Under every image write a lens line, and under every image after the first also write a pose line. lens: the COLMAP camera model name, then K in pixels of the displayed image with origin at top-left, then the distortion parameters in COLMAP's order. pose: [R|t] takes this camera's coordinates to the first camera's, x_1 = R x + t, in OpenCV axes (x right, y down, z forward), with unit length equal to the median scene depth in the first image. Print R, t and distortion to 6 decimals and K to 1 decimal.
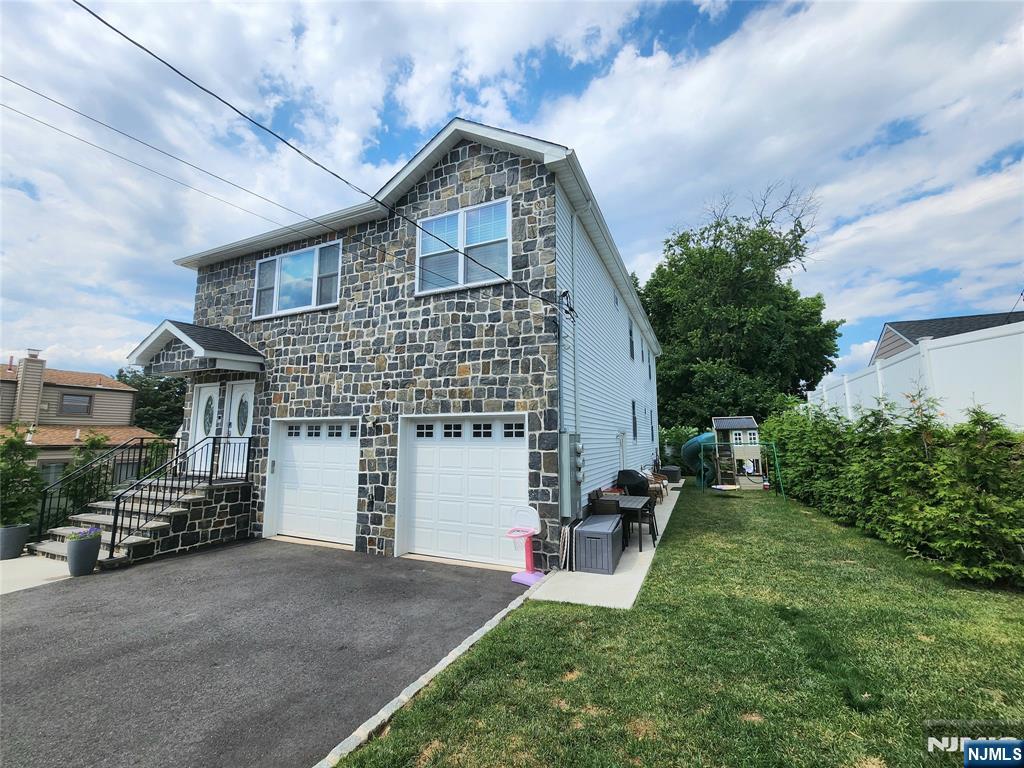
lens RADIAL K [[422.8, 0, 517.9], [0, 422.8, 385.2], [0, 0, 1]] dist [-0.002616, 0.001223]
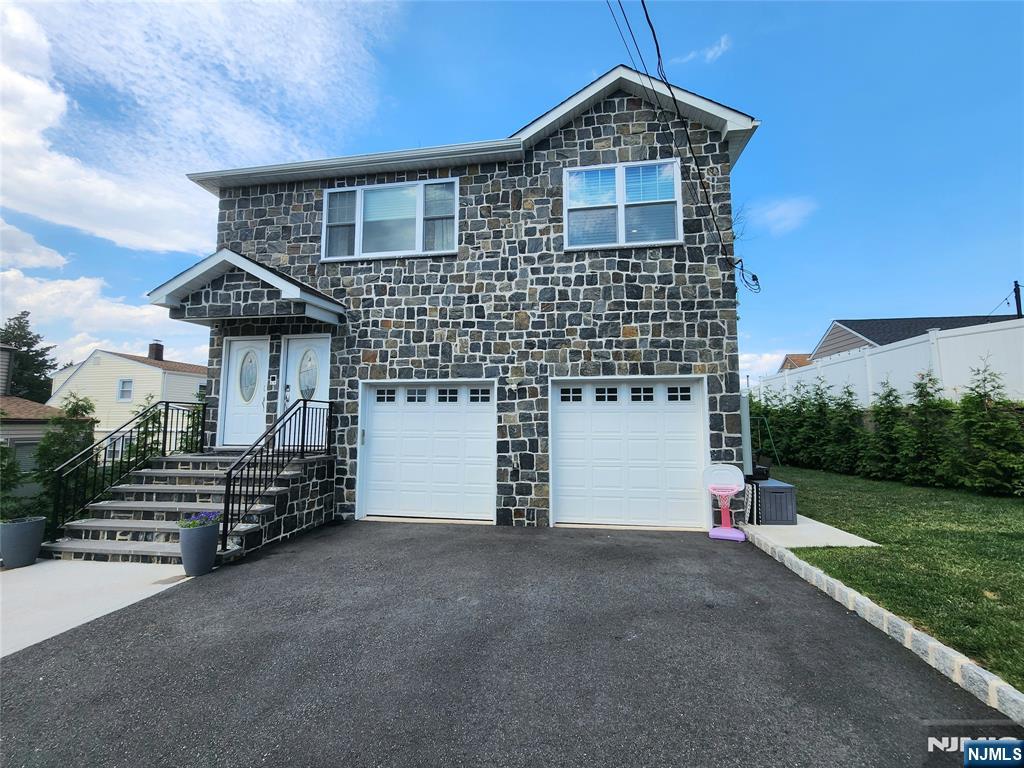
lens RADIAL K [[422.8, 0, 520.3], [0, 422.8, 384.6], [0, 0, 1]] dist [-0.002616, 0.001223]
pose [[0.964110, 0.024497, 0.264370, -0.581788], [-0.033223, 0.999039, 0.028584, 0.062112], [-0.263415, -0.036342, 0.963998, 0.117766]]
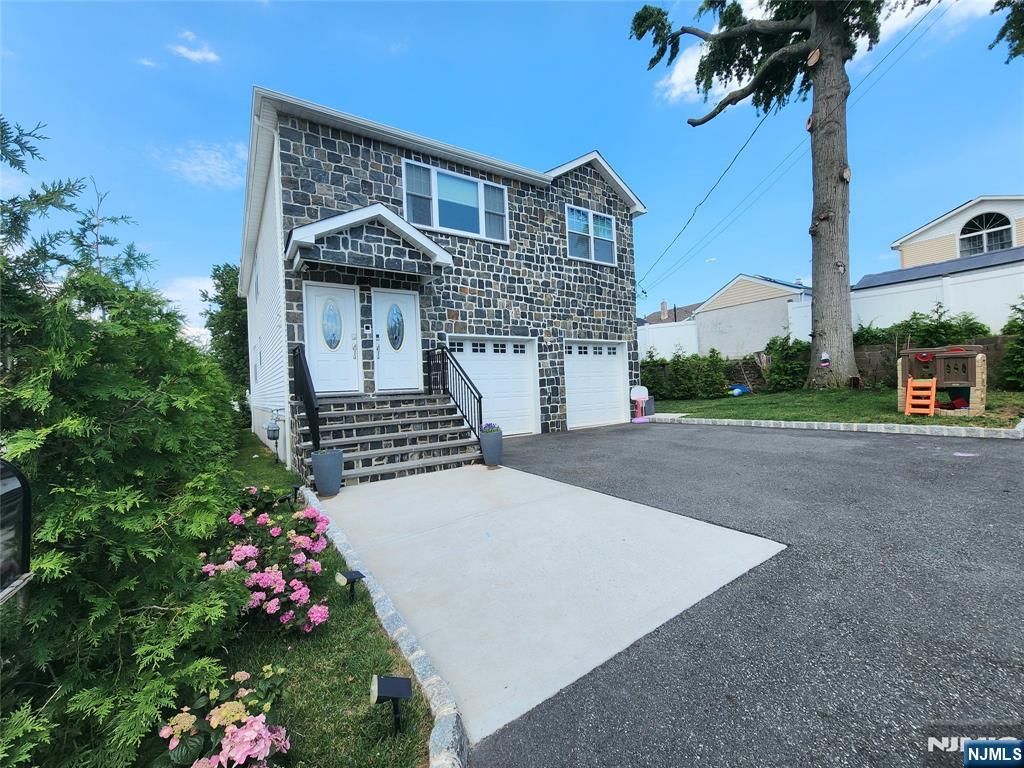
lens RADIAL K [[422.8, 0, 515.5], [0, 422.8, 386.2], [0, 0, 1]] dist [-0.002616, 0.001223]
pose [[0.525428, -0.019639, 0.850612, -1.612401], [-0.062045, 0.996188, 0.061326, 0.156090], [-0.848573, -0.084999, 0.522206, 0.352988]]
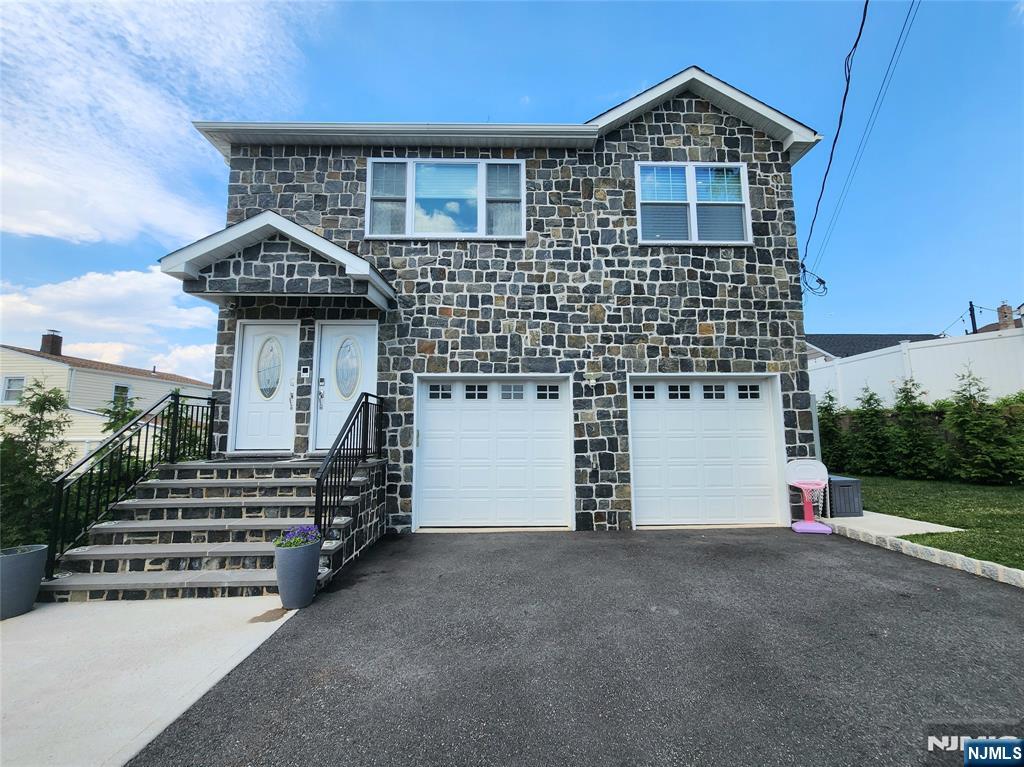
lens RADIAL K [[422.8, 0, 516.6], [0, 422.8, 385.7], [0, 0, 1]] dist [-0.002616, 0.001223]
pose [[0.901762, 0.043819, 0.430006, -0.866702], [-0.047125, 0.998885, -0.002963, 0.109999], [-0.429656, -0.017592, 0.902821, 0.289119]]
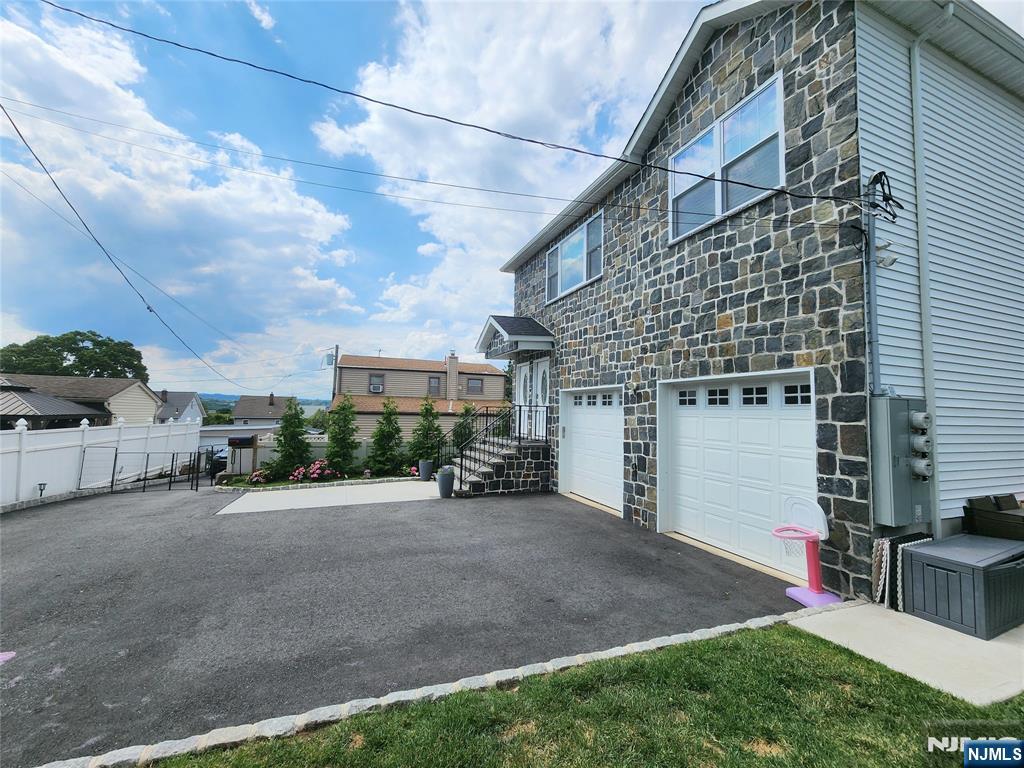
lens RADIAL K [[422.8, 0, 512.9], [0, 422.8, 386.1], [0, 0, 1]] dist [-0.002616, 0.001223]
pose [[0.712894, -0.027862, -0.700718, 0.135598], [0.064539, 0.997577, 0.025995, 0.037879], [0.698296, -0.063755, 0.712964, 0.127203]]
